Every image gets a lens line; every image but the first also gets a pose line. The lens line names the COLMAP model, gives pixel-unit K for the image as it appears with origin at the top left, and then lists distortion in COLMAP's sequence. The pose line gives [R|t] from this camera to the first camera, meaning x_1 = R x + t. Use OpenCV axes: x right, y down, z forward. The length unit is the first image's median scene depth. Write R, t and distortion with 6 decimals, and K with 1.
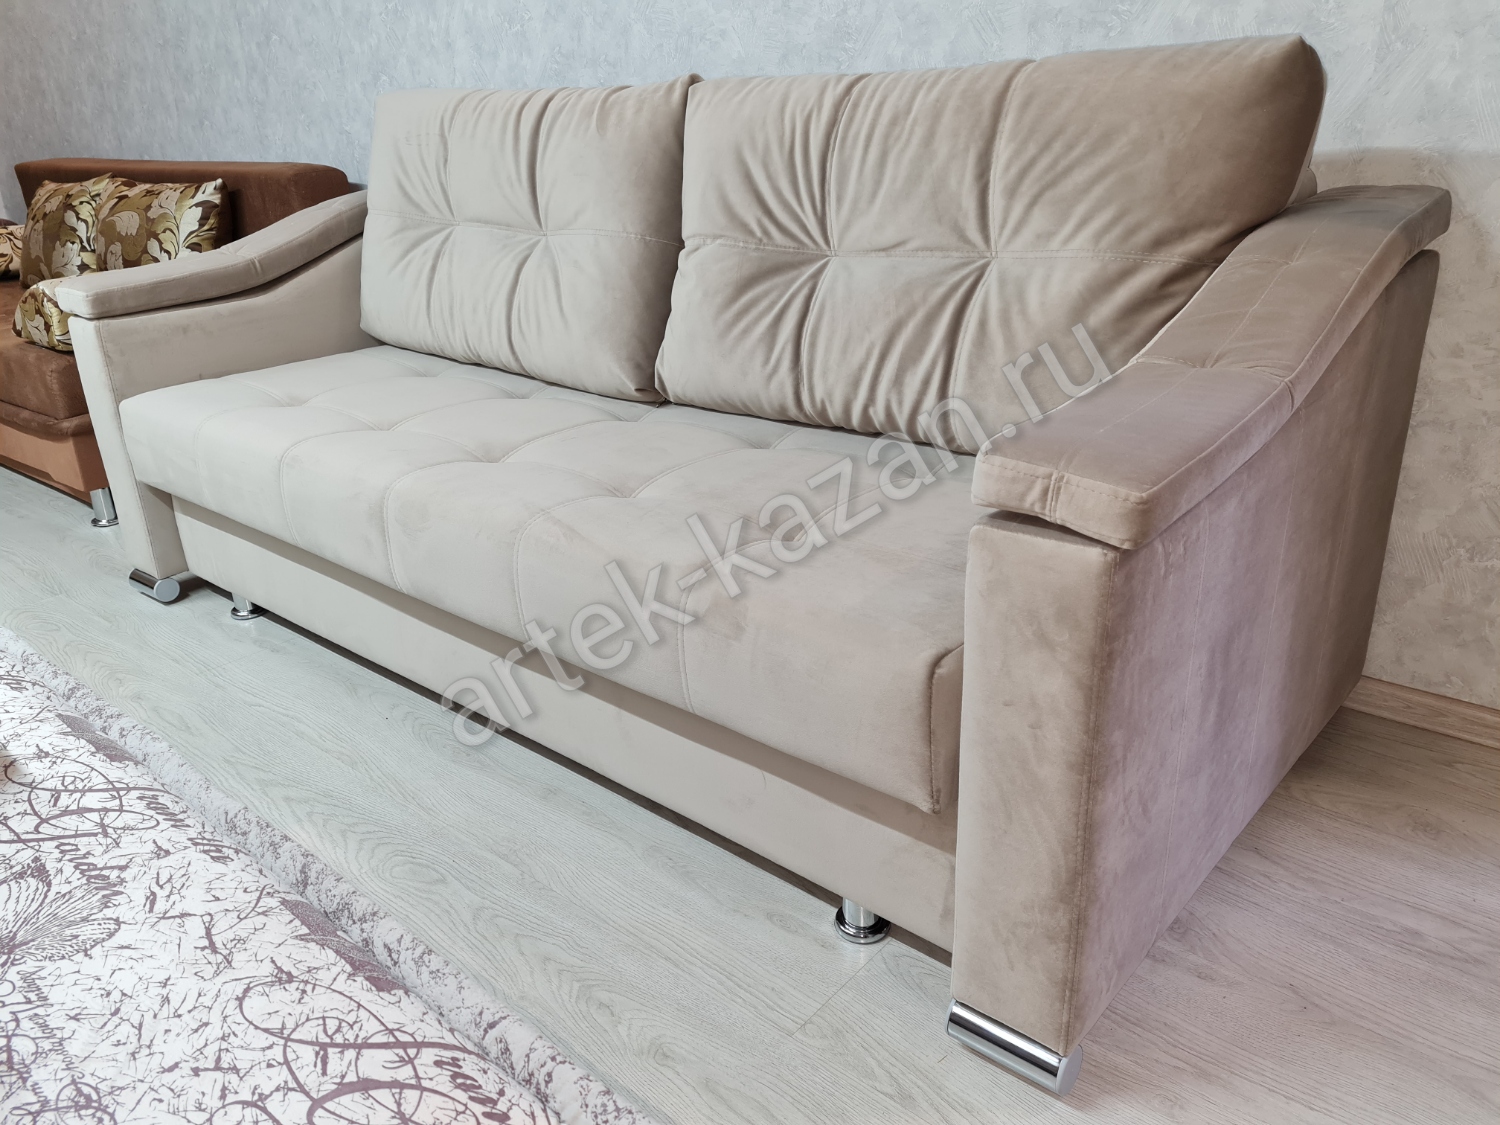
lens RADIAL K [[1142.3, 0, 750.0], [0, 1142.3, 562.5], [0, 0, 1]] dist [0.110117, -0.113385]
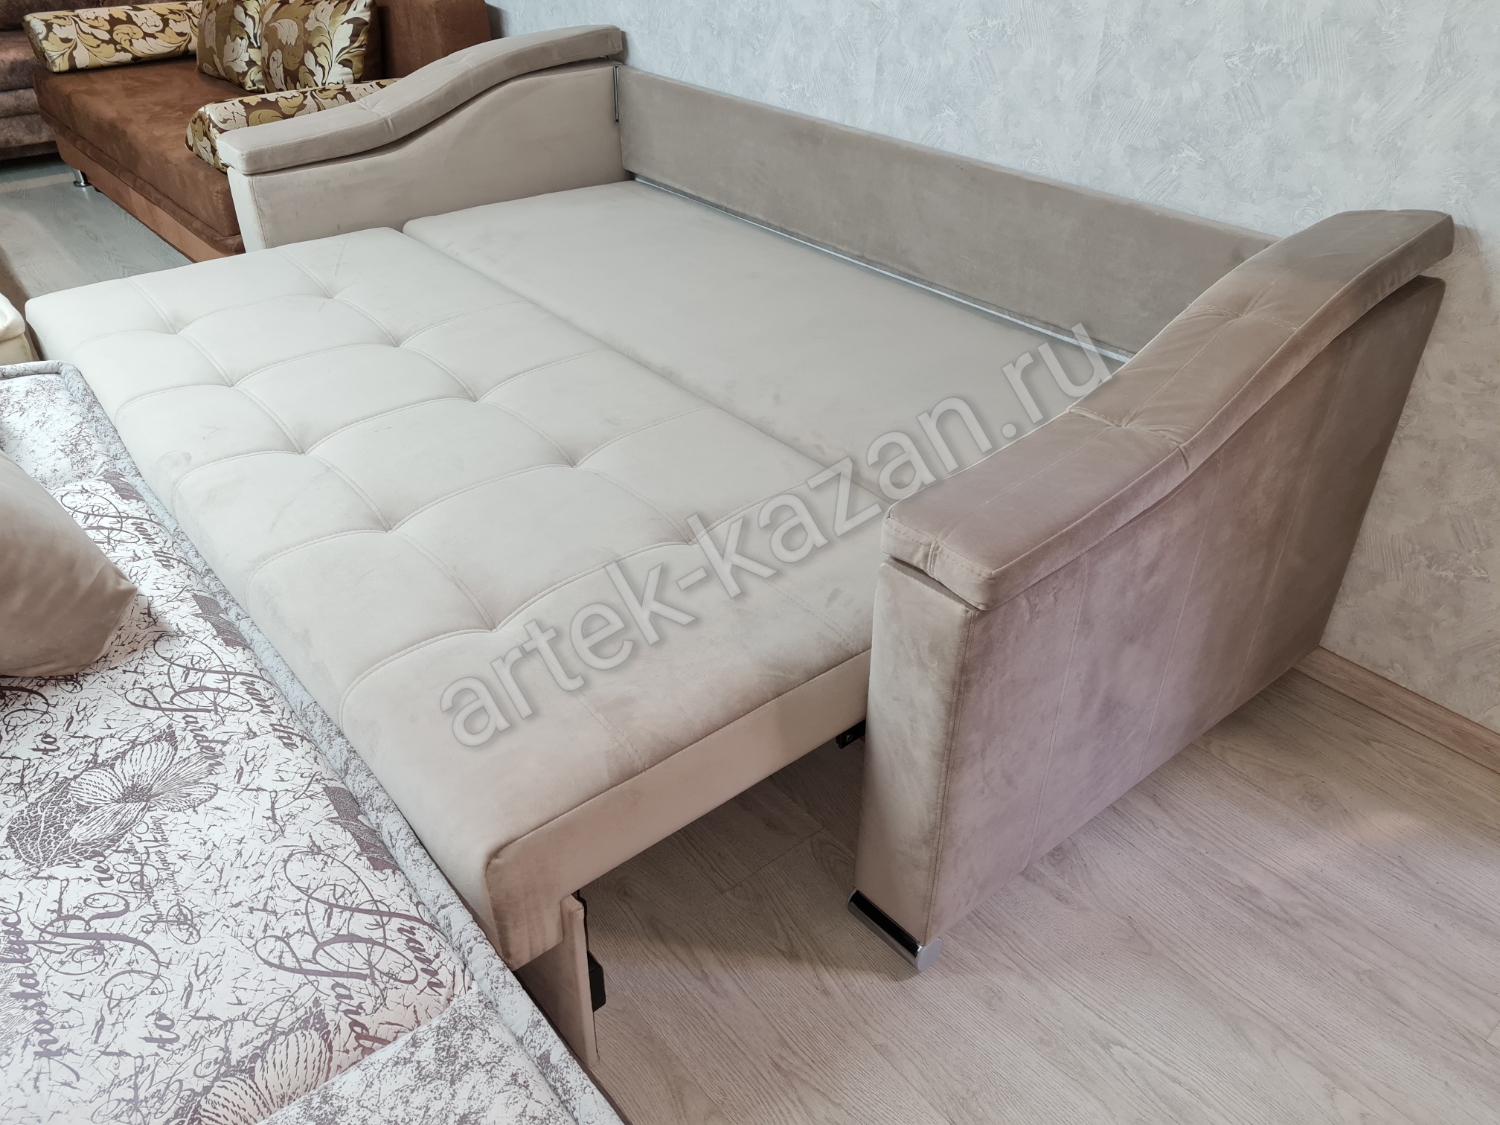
lens RADIAL K [[1148.3, 0, 743.2], [0, 1148.3, 581.5], [0, 0, 1]] dist [0.058133, -0.043156]
pose [[0.984423, 0.129276, -0.119159, 0.213660], [-0.099862, 0.968945, 0.226215, -0.288864], [0.144703, -0.210792, 0.966762, -0.220405]]
